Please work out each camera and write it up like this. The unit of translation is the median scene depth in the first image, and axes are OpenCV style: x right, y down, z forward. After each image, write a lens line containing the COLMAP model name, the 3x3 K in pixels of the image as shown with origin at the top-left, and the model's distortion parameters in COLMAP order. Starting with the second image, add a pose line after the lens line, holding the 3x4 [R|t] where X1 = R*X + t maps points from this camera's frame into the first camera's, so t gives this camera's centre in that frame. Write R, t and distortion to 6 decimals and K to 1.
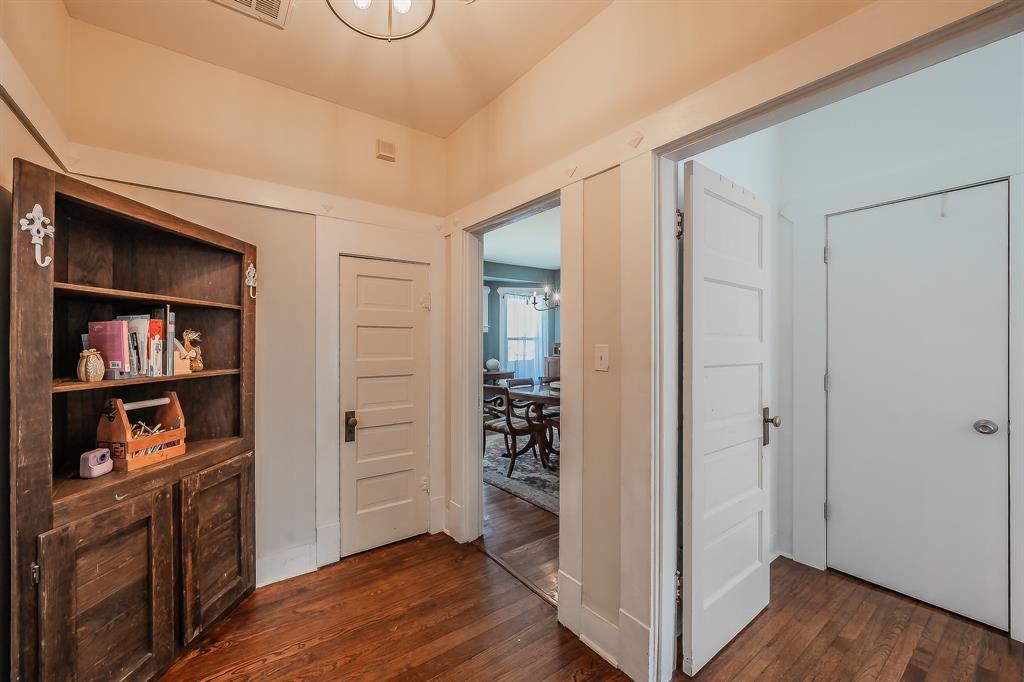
lens RADIAL K [[379.9, 0, 511.0], [0, 379.9, 339.7], [0, 0, 1]] dist [-0.000514, -0.000143]
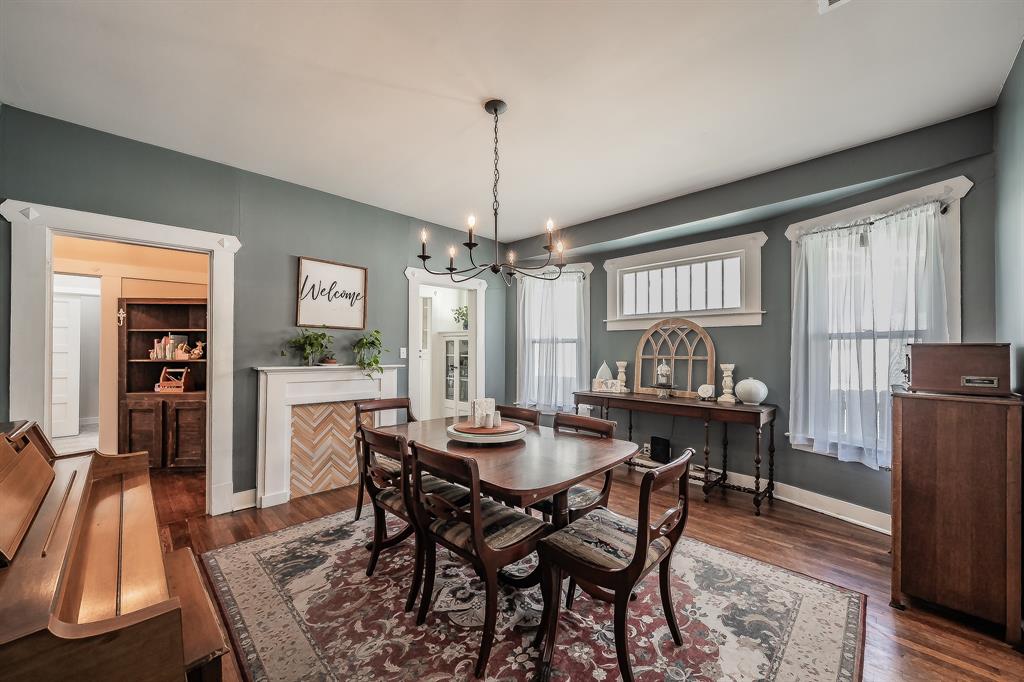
lens RADIAL K [[379.3, 0, 513.4], [0, 379.3, 343.0], [0, 0, 1]] dist [0.000073, 0.000156]
pose [[0.145192, -0.007734, -0.989373, 1.952232], [0.003895, 0.999966, -0.007245, 0.007324], [0.989396, -0.002802, 0.145217, 2.855910]]
